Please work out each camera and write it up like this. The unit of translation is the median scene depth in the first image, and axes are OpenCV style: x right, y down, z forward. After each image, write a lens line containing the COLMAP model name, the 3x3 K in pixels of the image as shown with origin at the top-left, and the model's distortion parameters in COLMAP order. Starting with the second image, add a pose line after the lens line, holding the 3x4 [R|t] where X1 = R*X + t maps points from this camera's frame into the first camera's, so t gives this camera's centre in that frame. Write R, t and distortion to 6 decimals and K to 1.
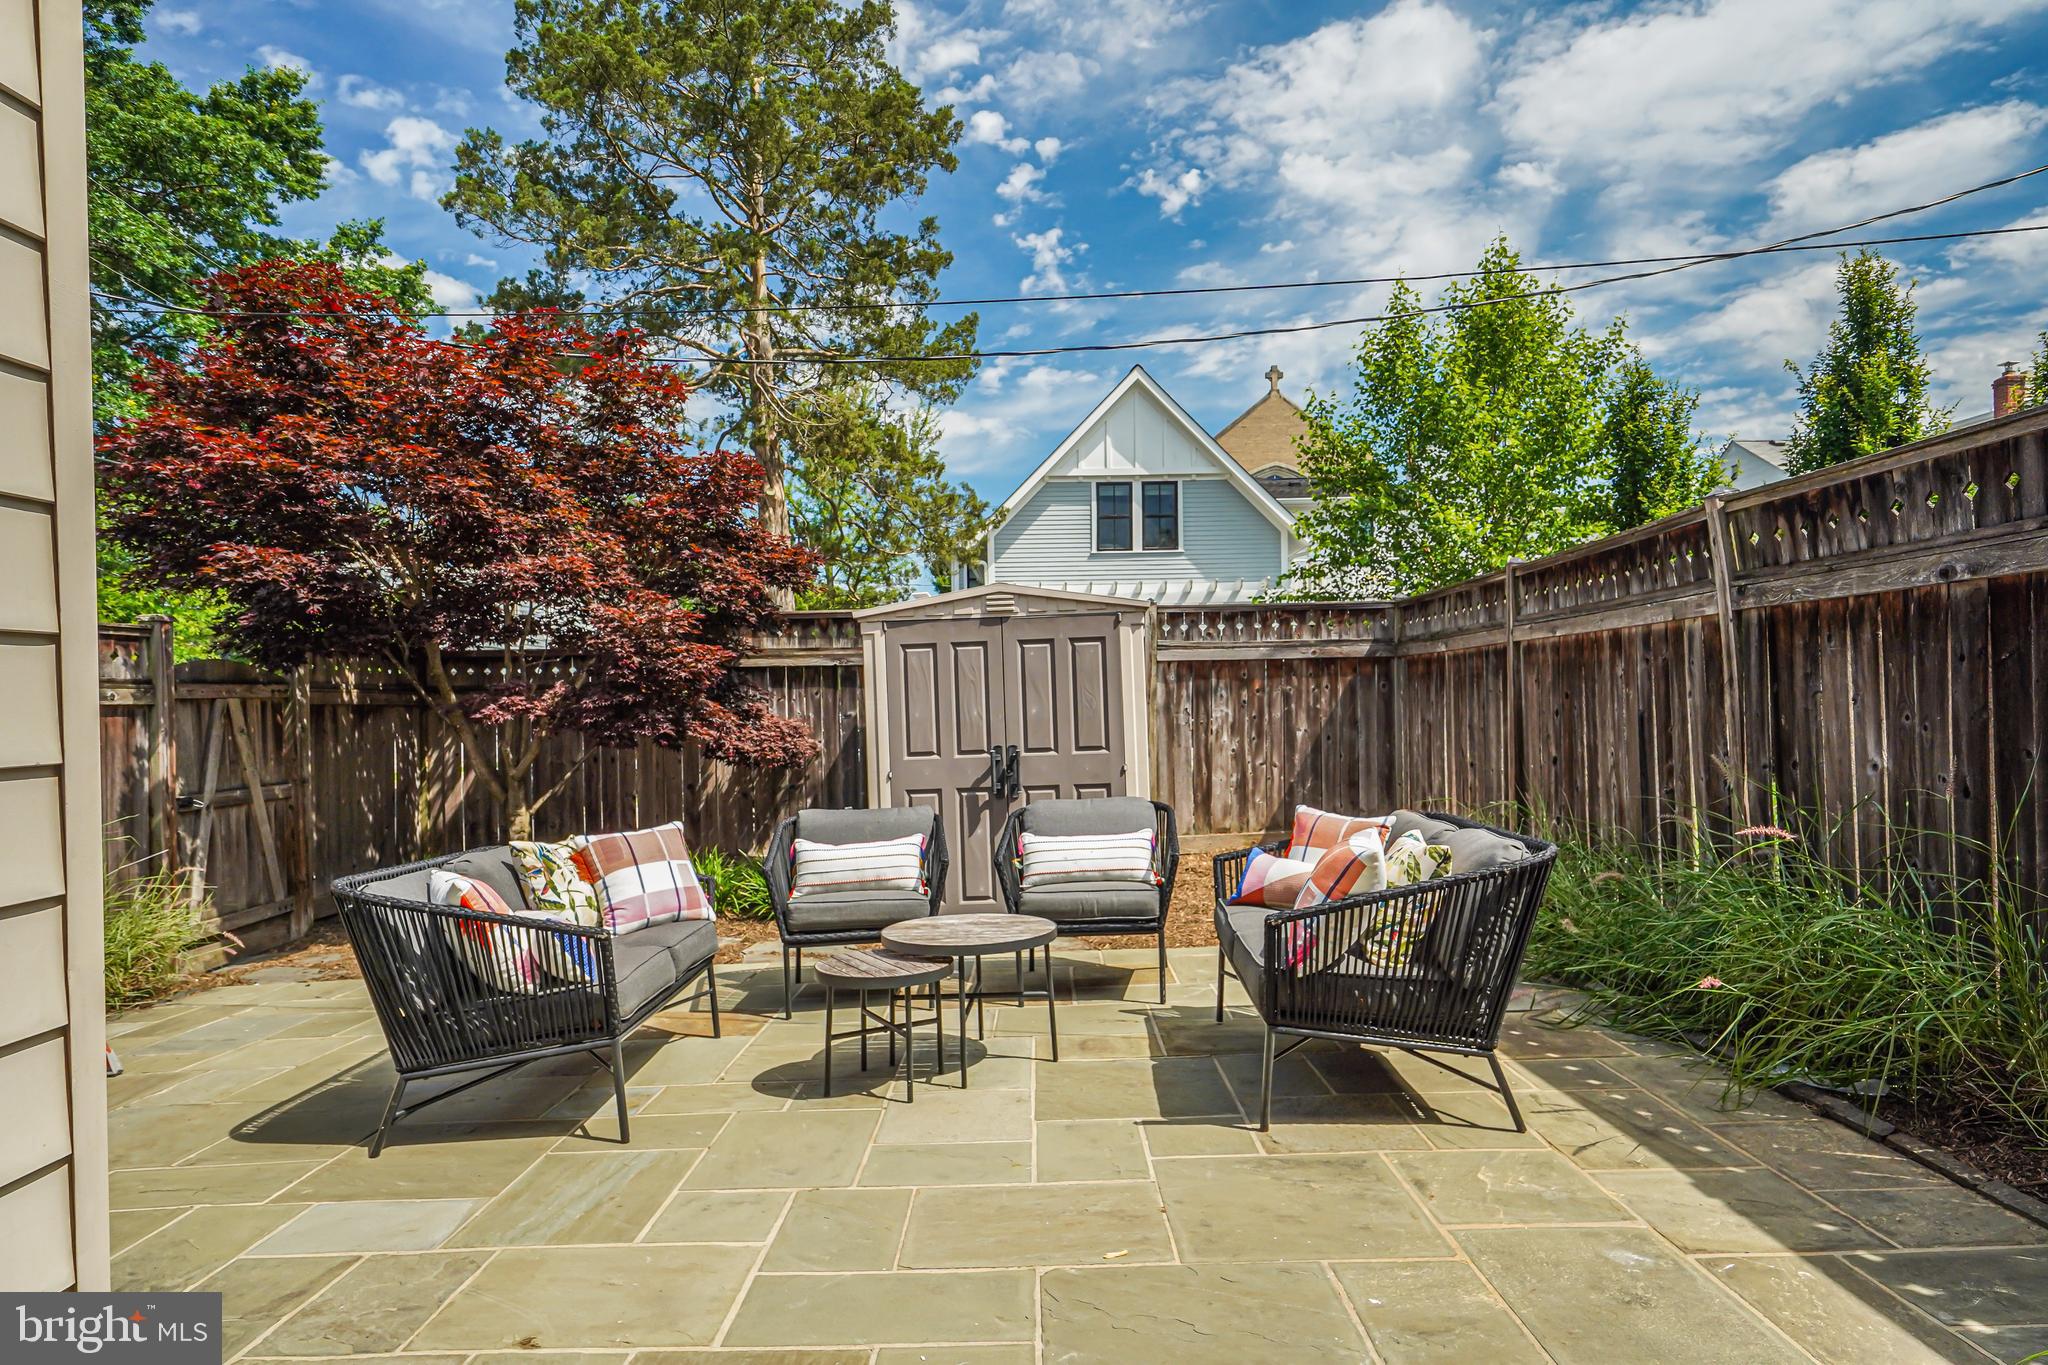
lens RADIAL K [[1182.2, 0, 1023.8], [0, 1182.2, 699.2], [0, 0, 1]] dist [0.017845, -0.000472]
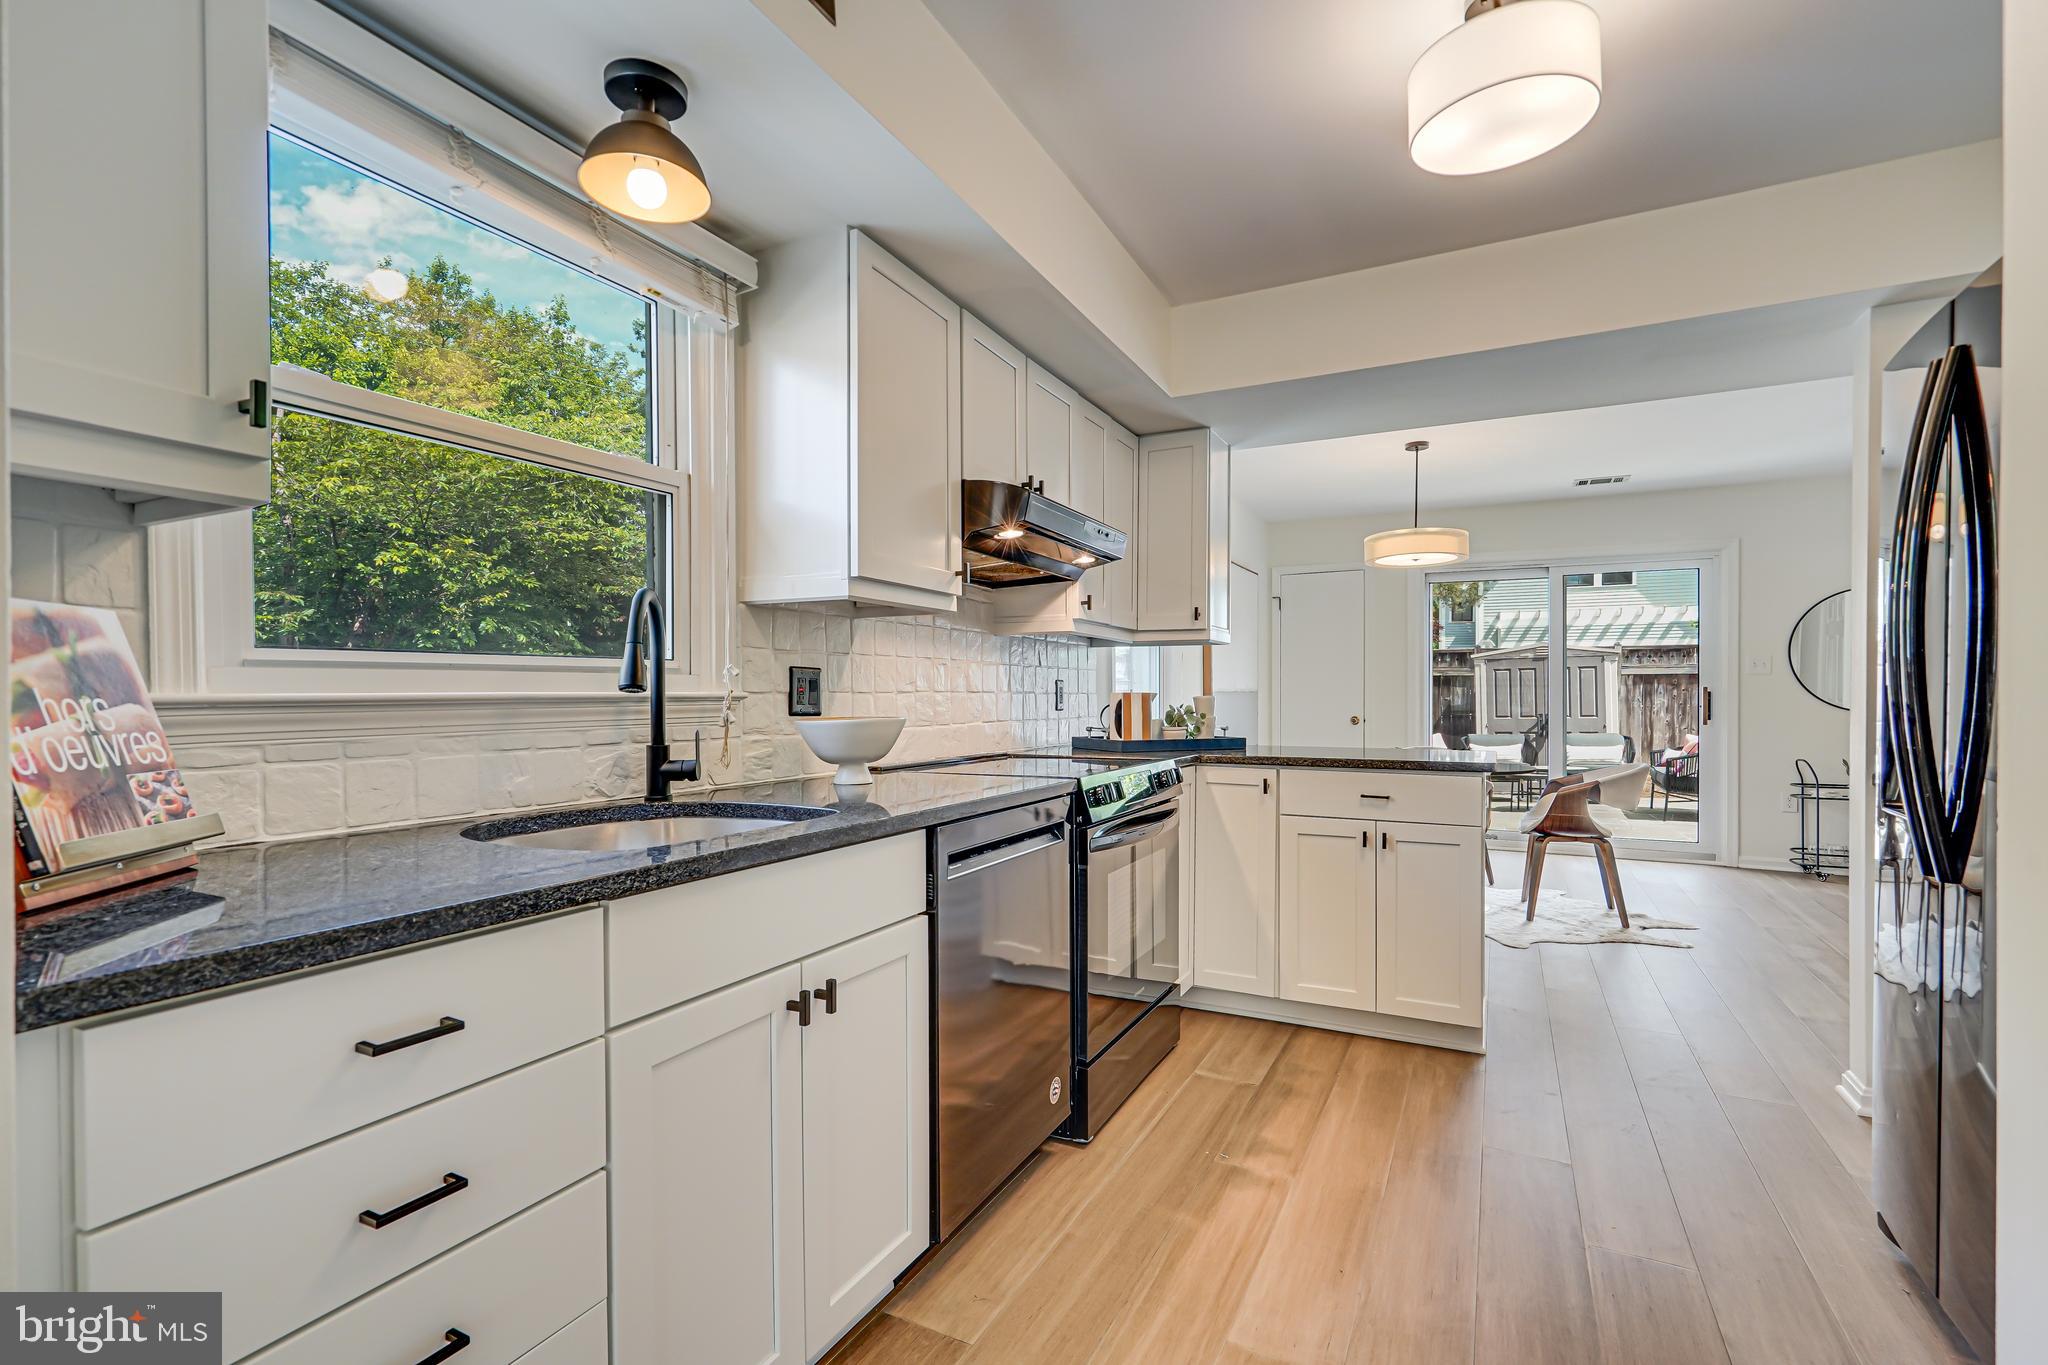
lens RADIAL K [[926.7, 0, 1017.5], [0, 926.7, 703.4], [0, 0, 1]] dist [-0.003922, 0.001851]
pose [[0.899282, 0.017771, -0.437008, -0.147303], [-0.009808, 0.999742, 0.020470, -0.007542], [0.437260, -0.014122, 0.899224, -1.037776]]
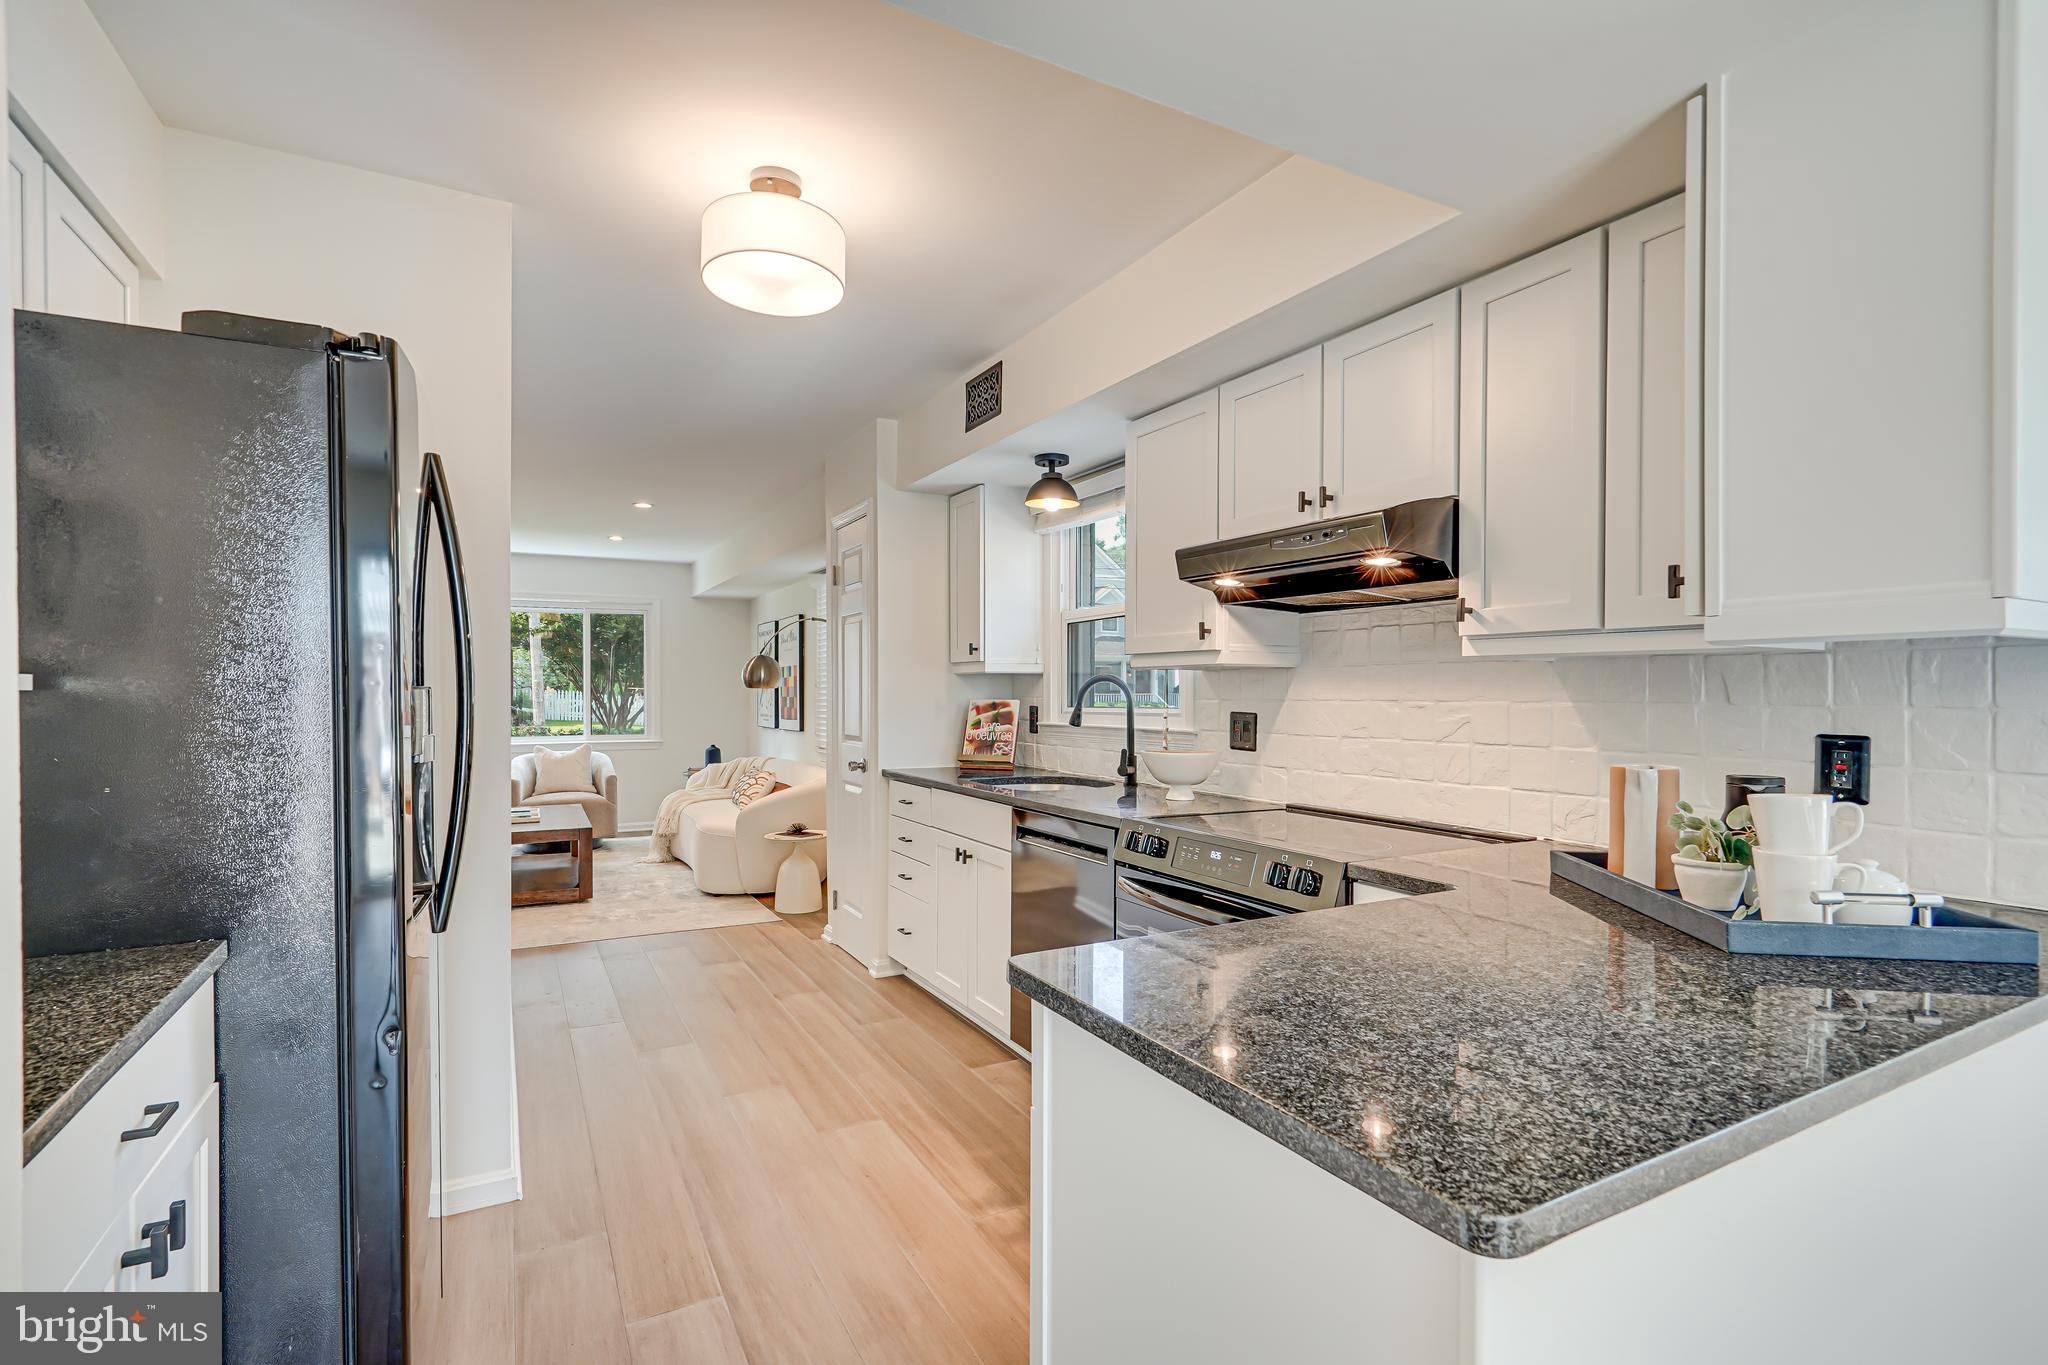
lens RADIAL K [[950.7, 0, 1018.8], [0, 950.7, 701.9], [0, 0, 1]] dist [-0.001604, 0.000720]
pose [[-0.866882, 0.018288, -0.498177, -0.055668], [0.014132, 0.999827, 0.012114, -0.023891], [0.498312, 0.003461, -0.866991, -0.455422]]
